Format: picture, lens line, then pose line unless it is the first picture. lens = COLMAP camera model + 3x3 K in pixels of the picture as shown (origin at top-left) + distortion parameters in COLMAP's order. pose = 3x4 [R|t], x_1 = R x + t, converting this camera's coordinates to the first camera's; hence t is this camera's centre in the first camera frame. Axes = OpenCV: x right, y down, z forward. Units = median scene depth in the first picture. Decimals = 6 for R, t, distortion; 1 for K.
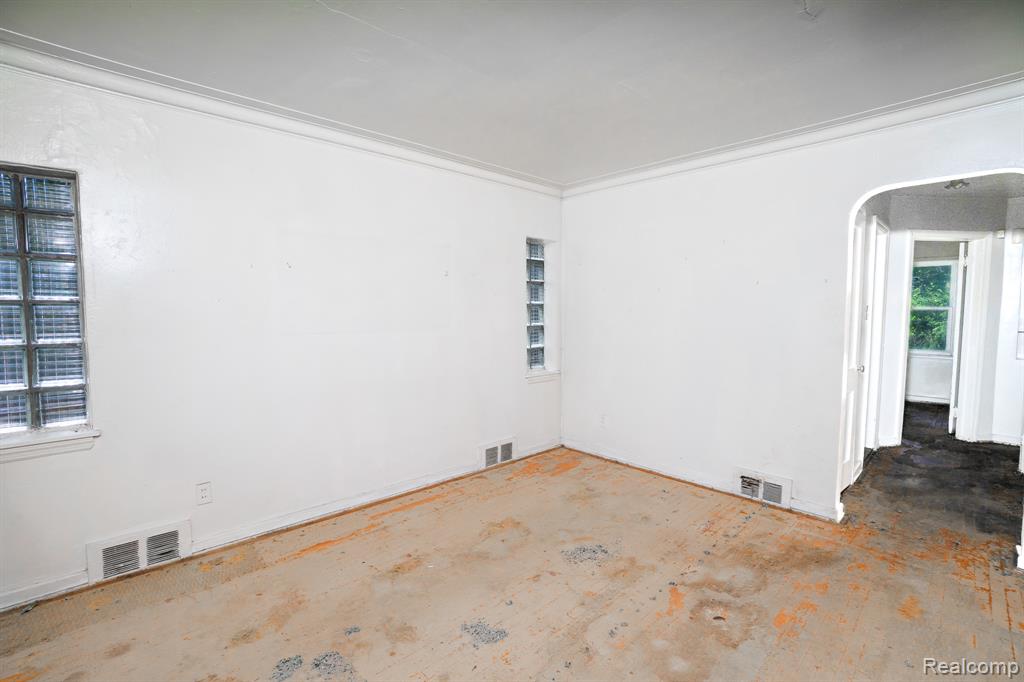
lens RADIAL K [[464.5, 0, 502.3], [0, 464.5, 343.4], [0, 0, 1]] dist [0.002080, 0.001152]
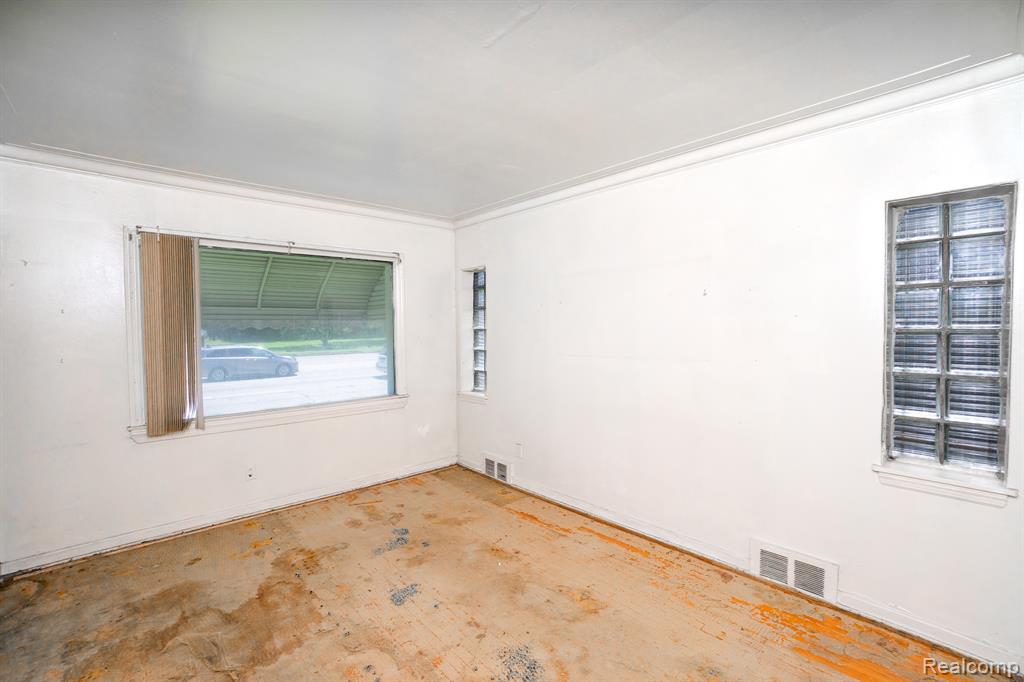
lens RADIAL K [[464.5, 0, 502.3], [0, 464.5, 338.5], [0, 0, 1]] dist [0.002080, 0.001152]
pose [[-0.046307, 0.009441, -0.998883, 0.827781], [-0.051805, 0.998587, 0.011840, -0.060283], [0.997583, 0.052296, -0.045752, 0.901484]]
